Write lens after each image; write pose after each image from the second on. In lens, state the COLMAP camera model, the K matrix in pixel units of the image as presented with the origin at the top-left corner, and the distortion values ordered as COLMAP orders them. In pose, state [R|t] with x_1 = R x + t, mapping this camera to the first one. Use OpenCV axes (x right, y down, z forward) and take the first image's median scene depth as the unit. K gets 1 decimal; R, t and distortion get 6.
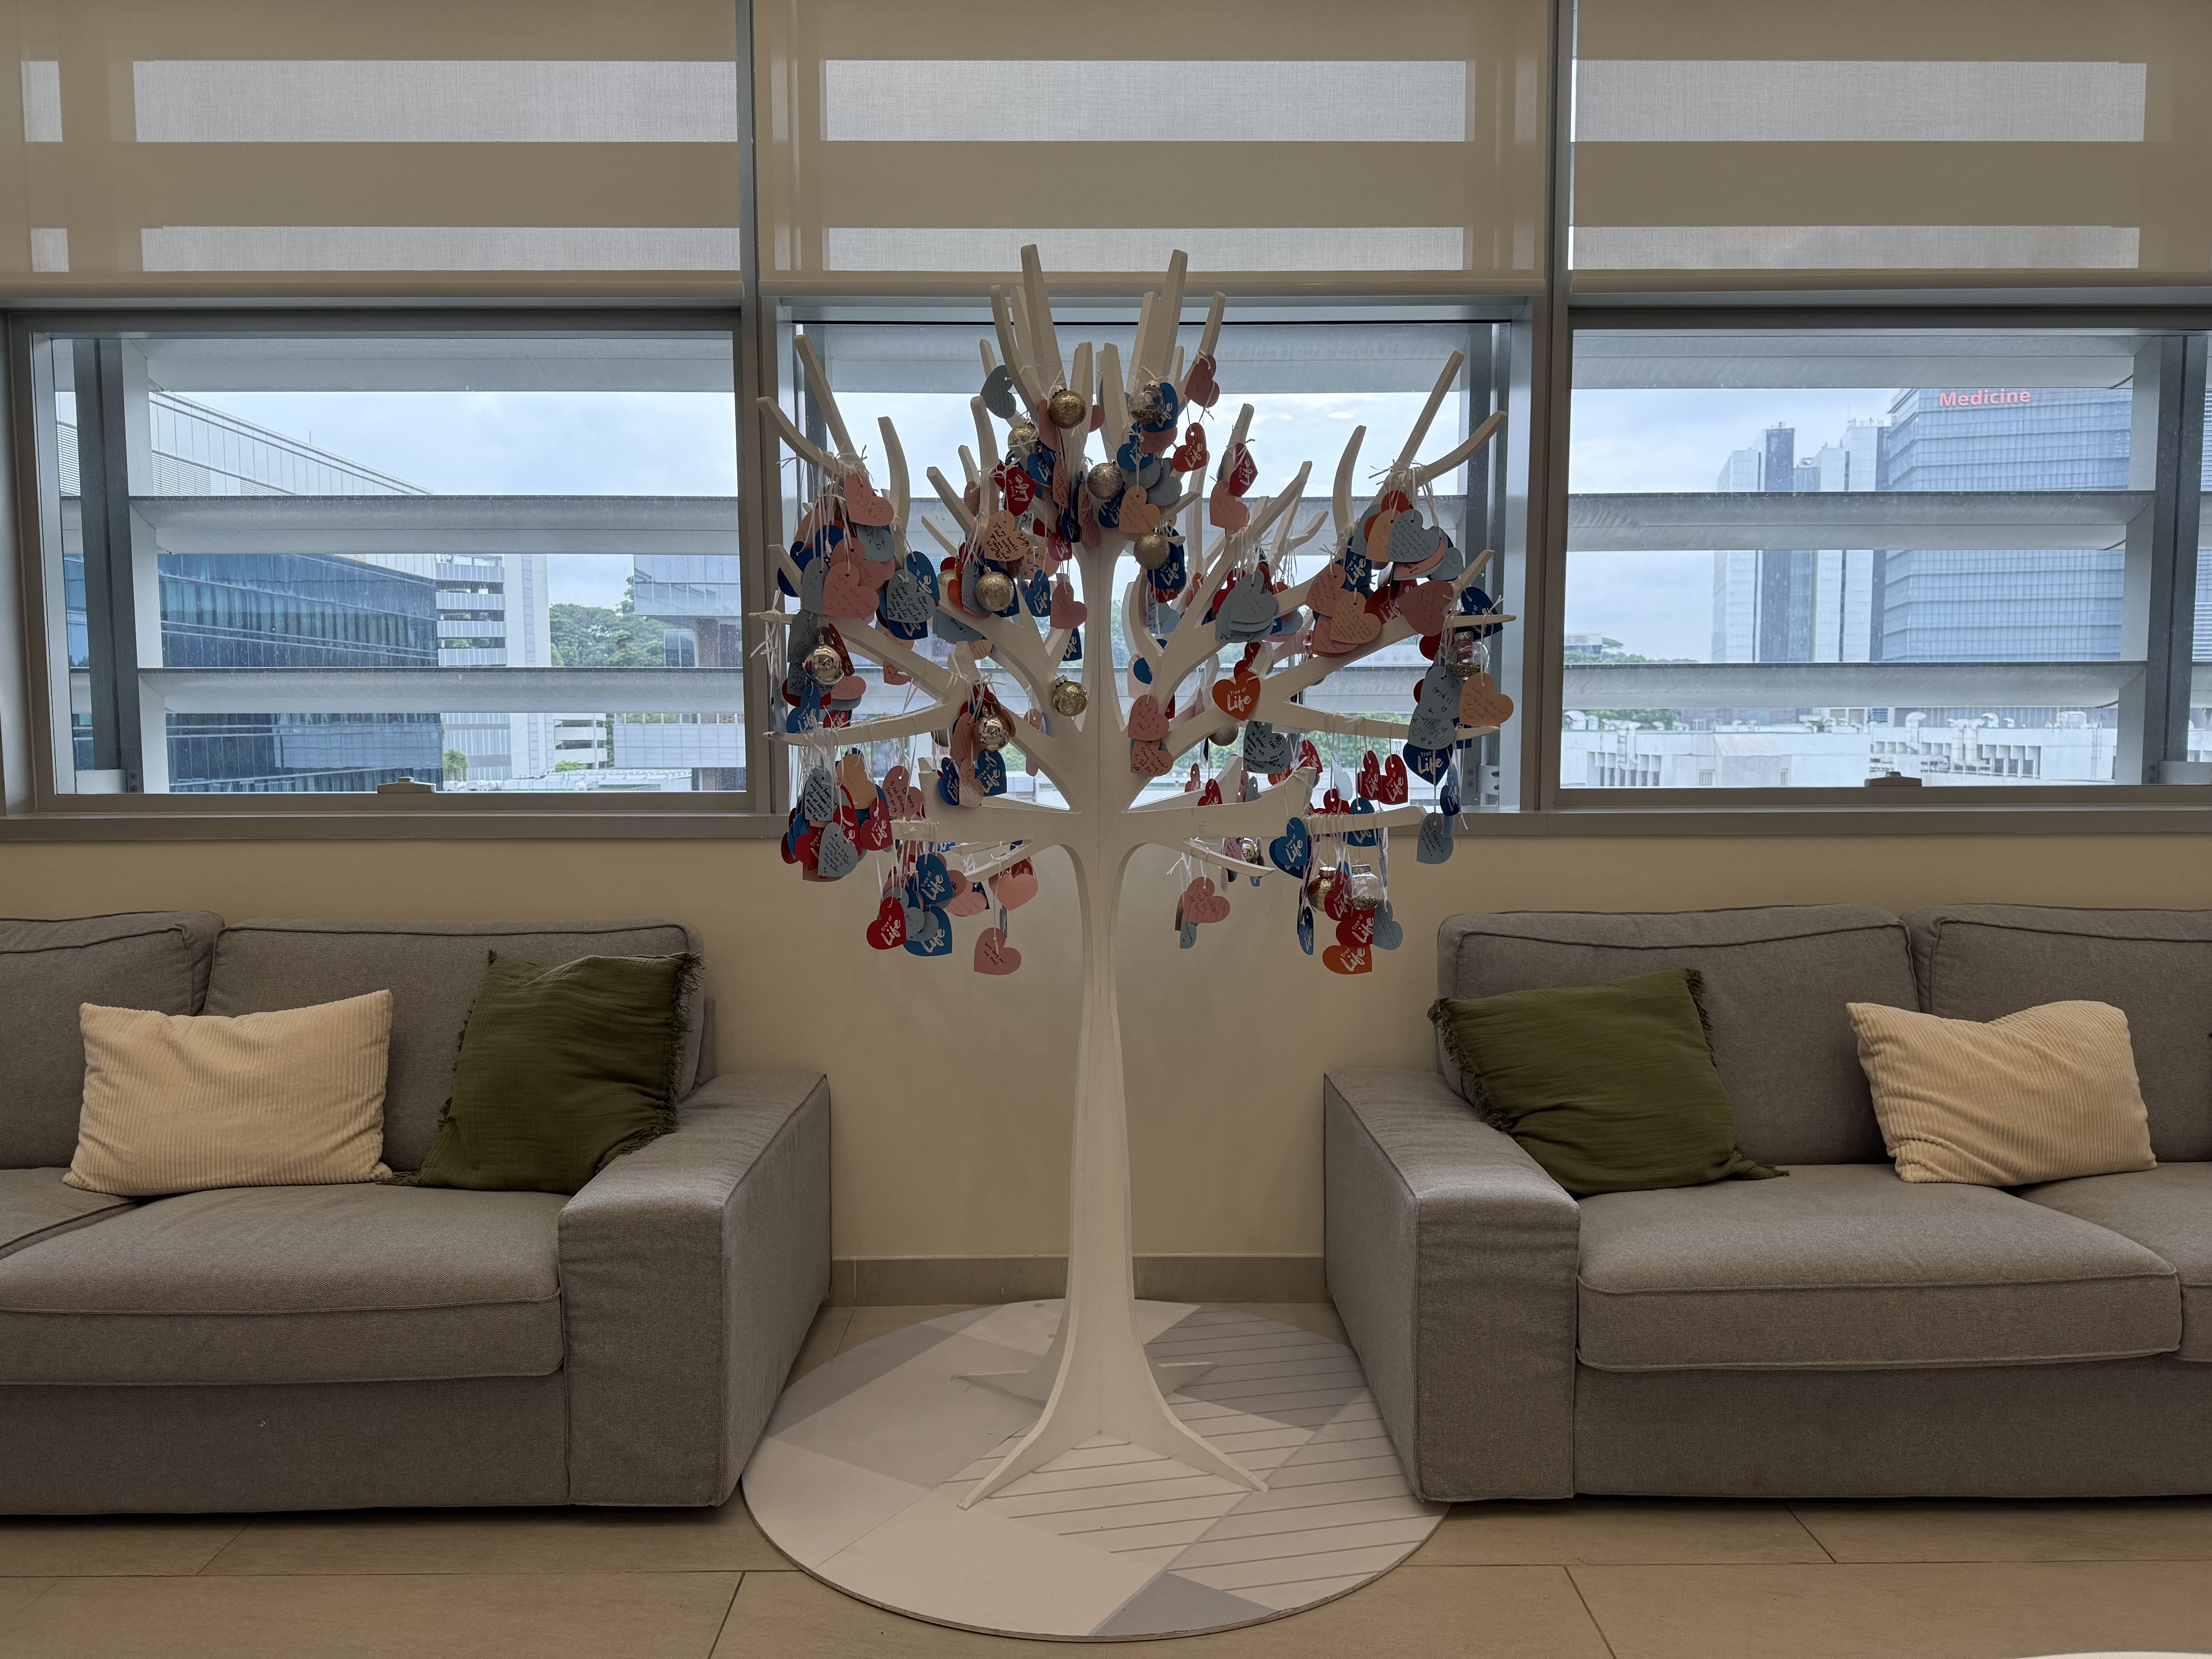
lens RADIAL K [[1589.1, 0, 1106.0], [0, 1589.1, 829.5], [0, 0, 1]] dist [-0.004818, -0.005009]
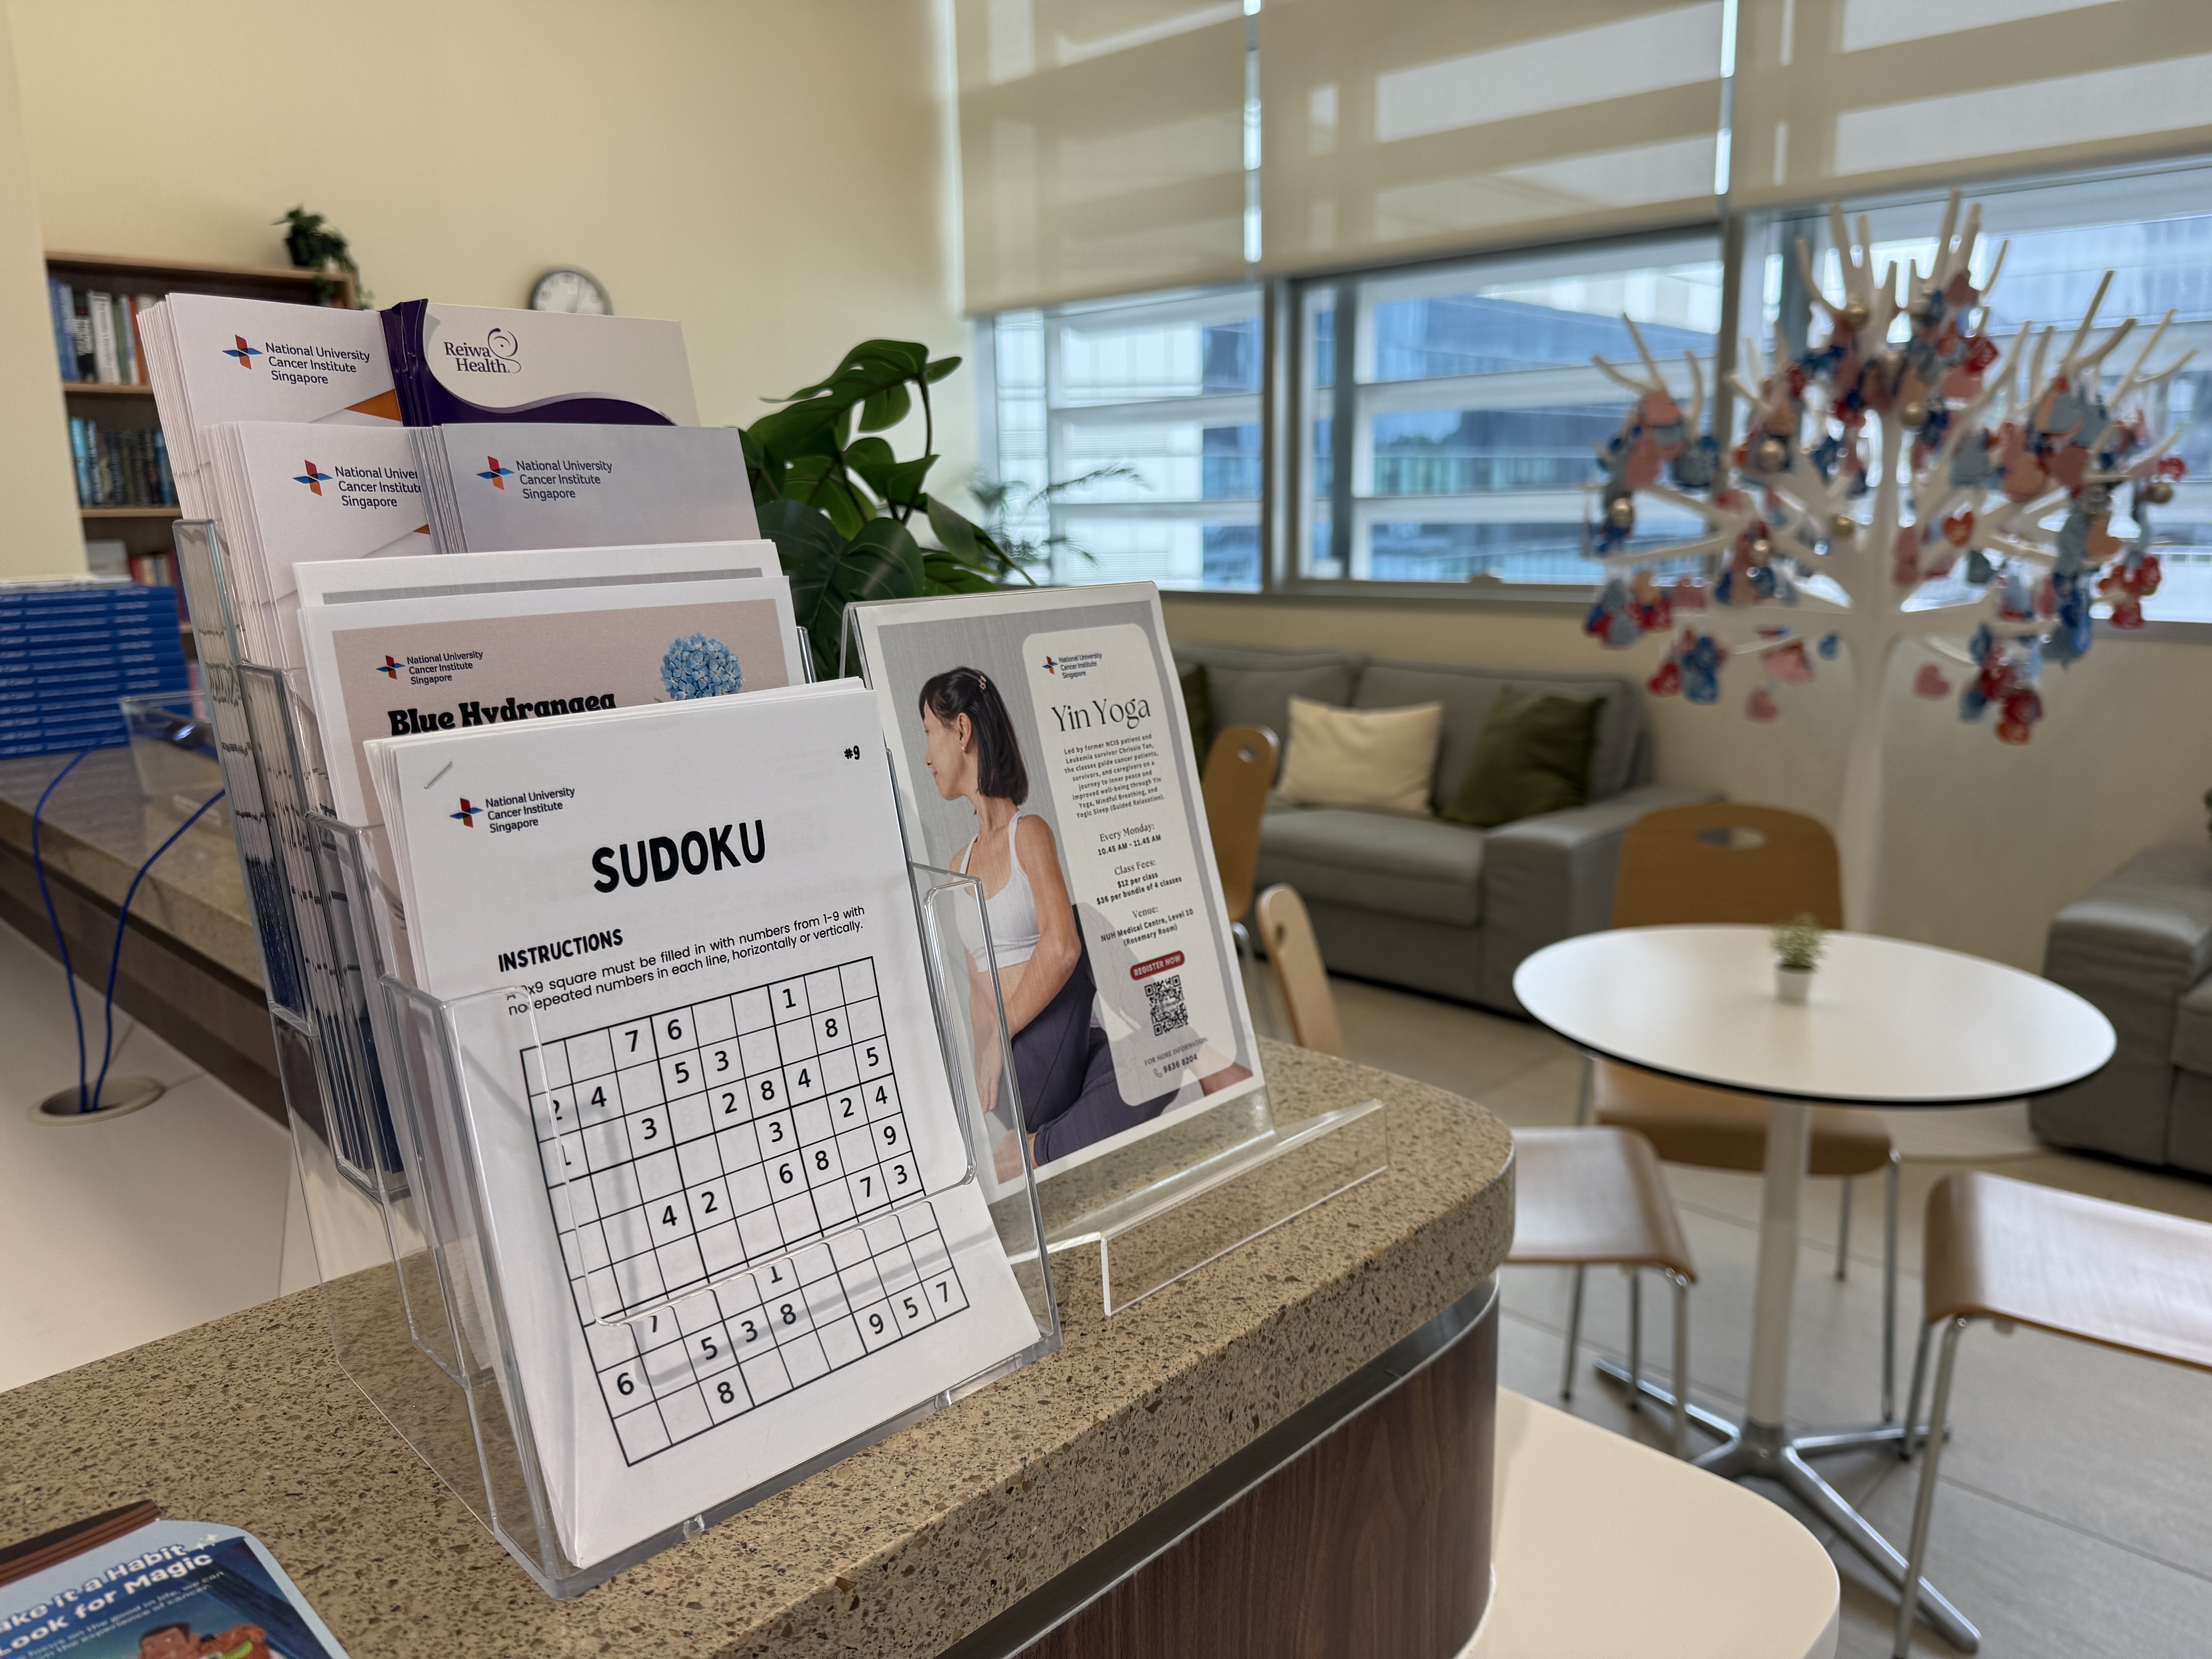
lens RADIAL K [[1589.1, 0, 1106.0], [0, 1589.1, 829.5], [0, 0, 1]] dist [-0.004818, -0.005009]
pose [[0.703045, 0.132432, -0.698706, 0.528941], [-0.030581, 0.987229, 0.156347, -0.019359], [0.710488, -0.088552, 0.698116, -0.452108]]
